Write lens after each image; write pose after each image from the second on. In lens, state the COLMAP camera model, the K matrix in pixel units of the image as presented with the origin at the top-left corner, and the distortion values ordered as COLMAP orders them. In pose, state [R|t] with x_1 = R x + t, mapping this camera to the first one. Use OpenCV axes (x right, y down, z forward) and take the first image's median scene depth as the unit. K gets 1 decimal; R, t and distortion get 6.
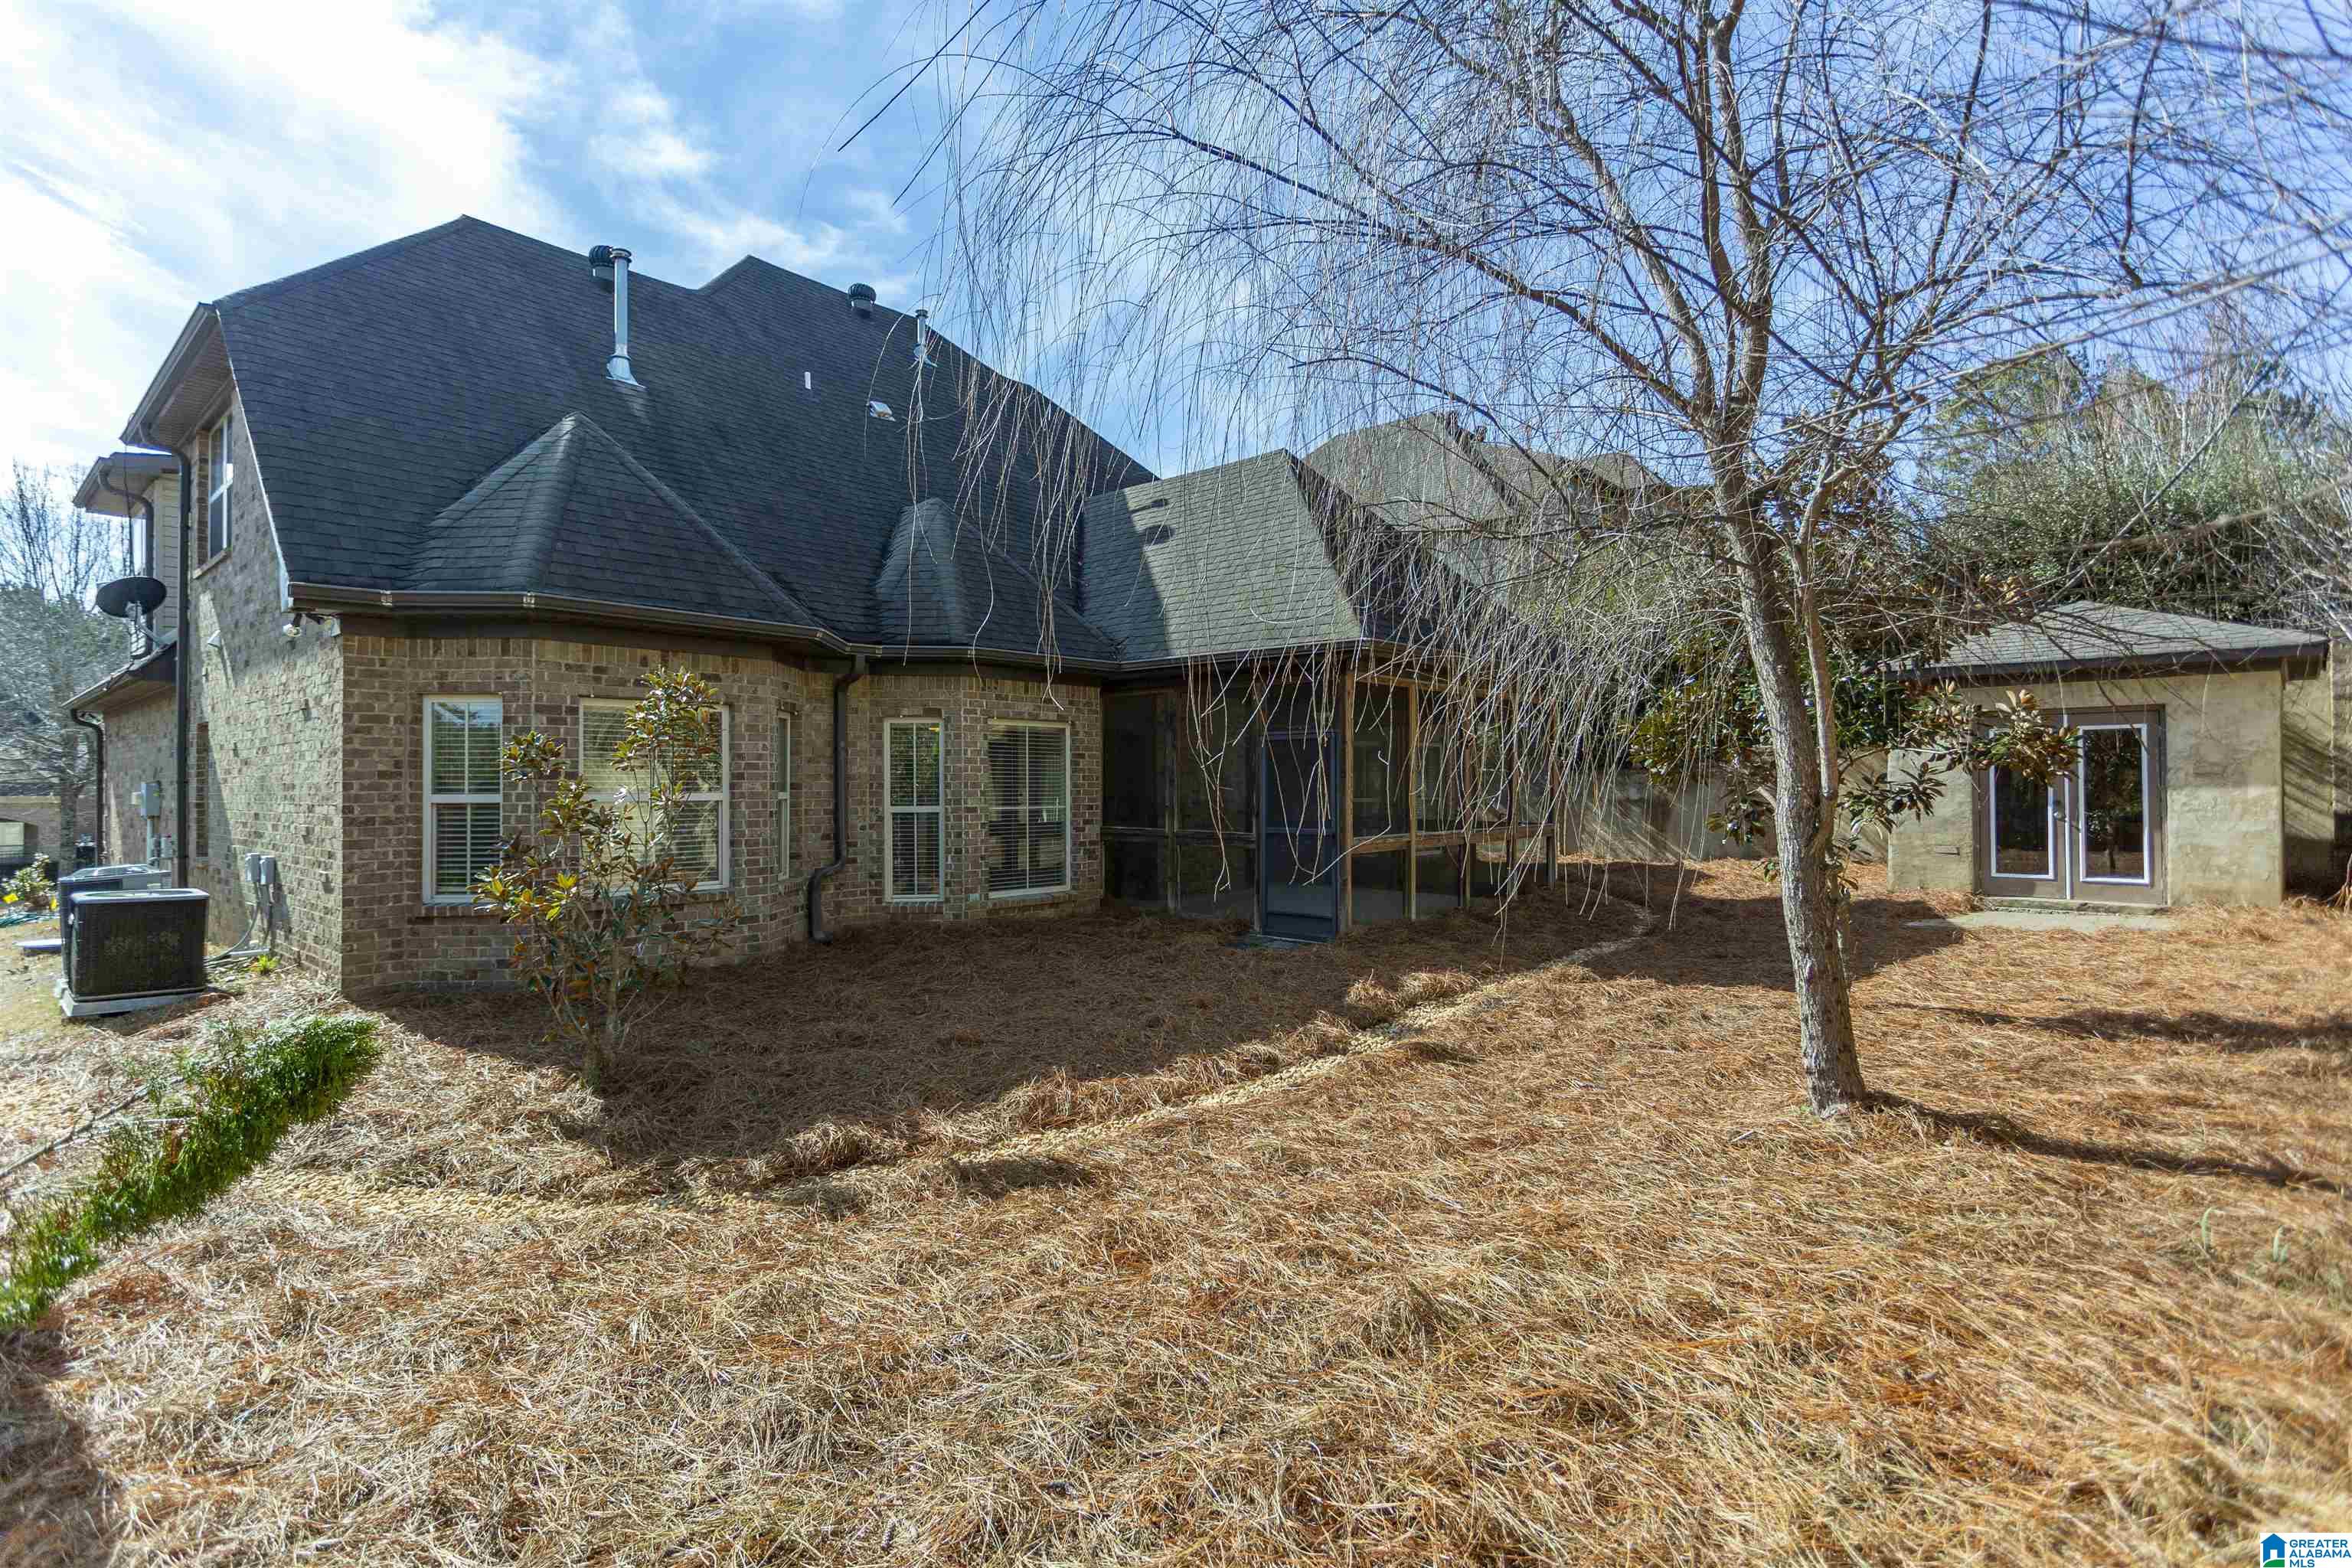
lens RADIAL K [[1106.0, 0, 1100.7], [0, 1106.0, 776.9], [0, 0, 1]] dist [-0.001193, -0.000653]
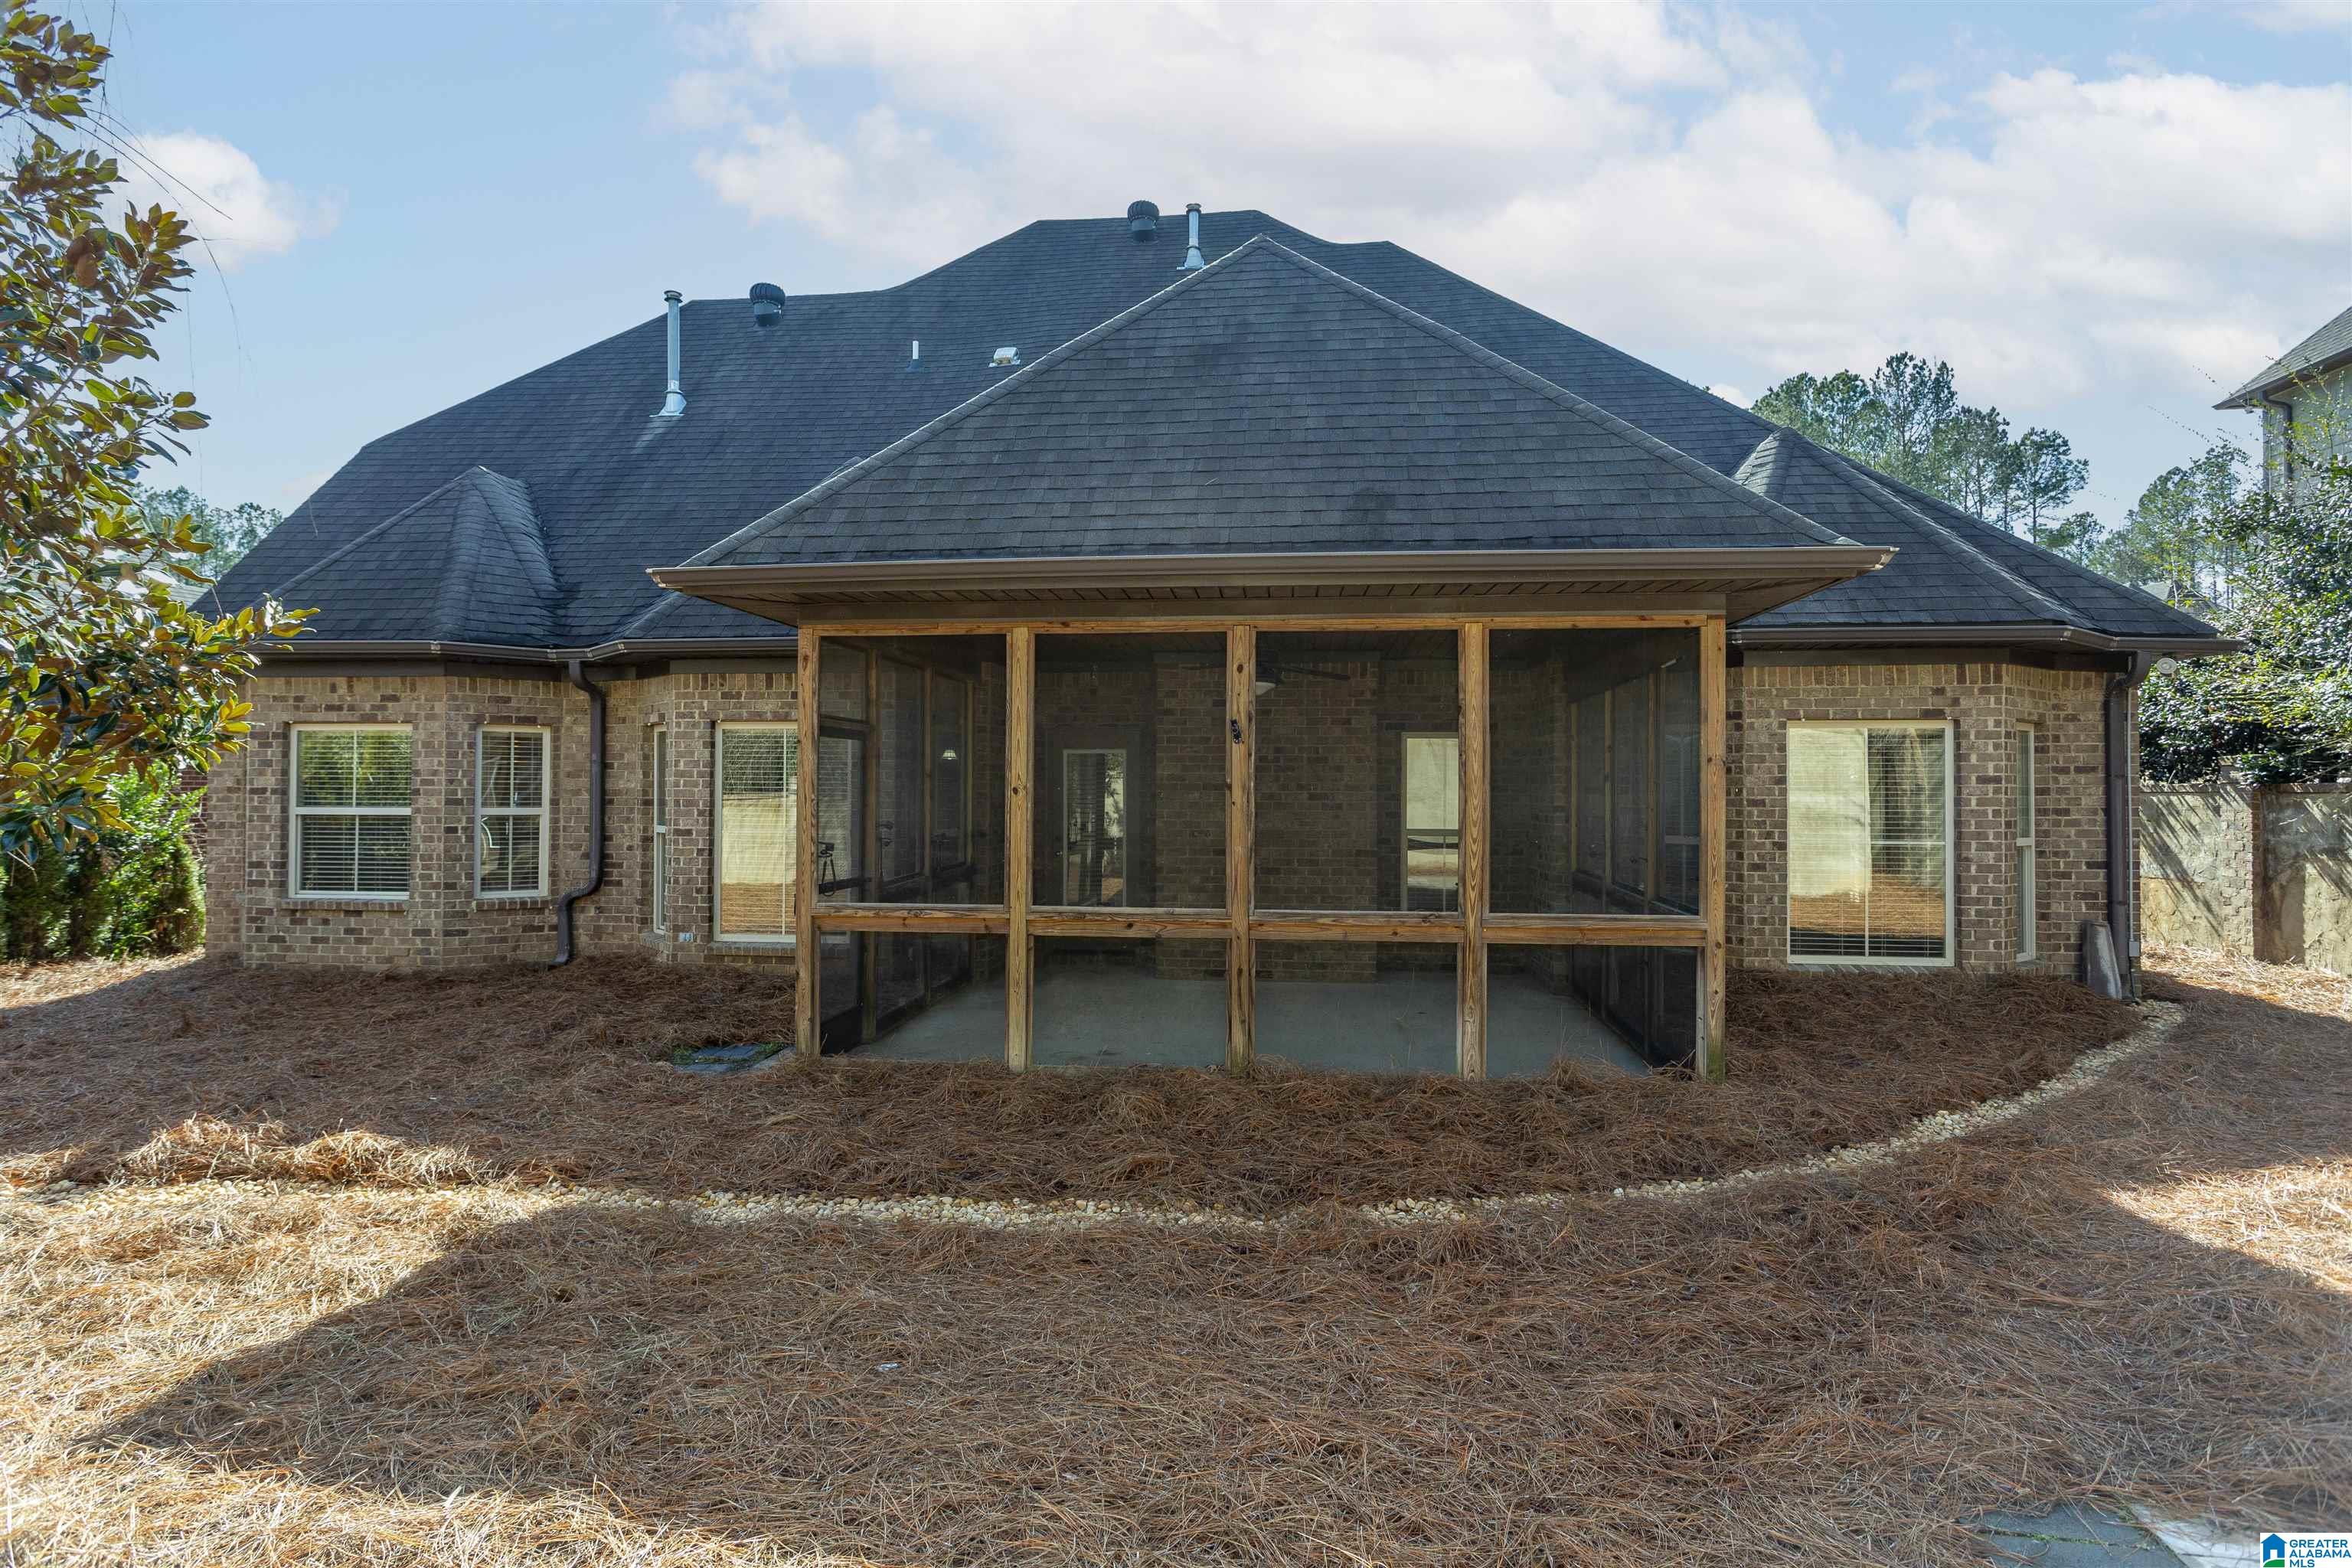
lens RADIAL K [[1336.3, 0, 1176.0], [0, 1336.3, 784.0], [0, 0, 1]] dist [-0.032767, -0.000036]
pose [[0.605950, -0.015752, -0.795347, 0.919835], [-0.003690, 0.999738, -0.022611, 0.015181], [0.795494, 0.016636, 0.605733, 0.690797]]
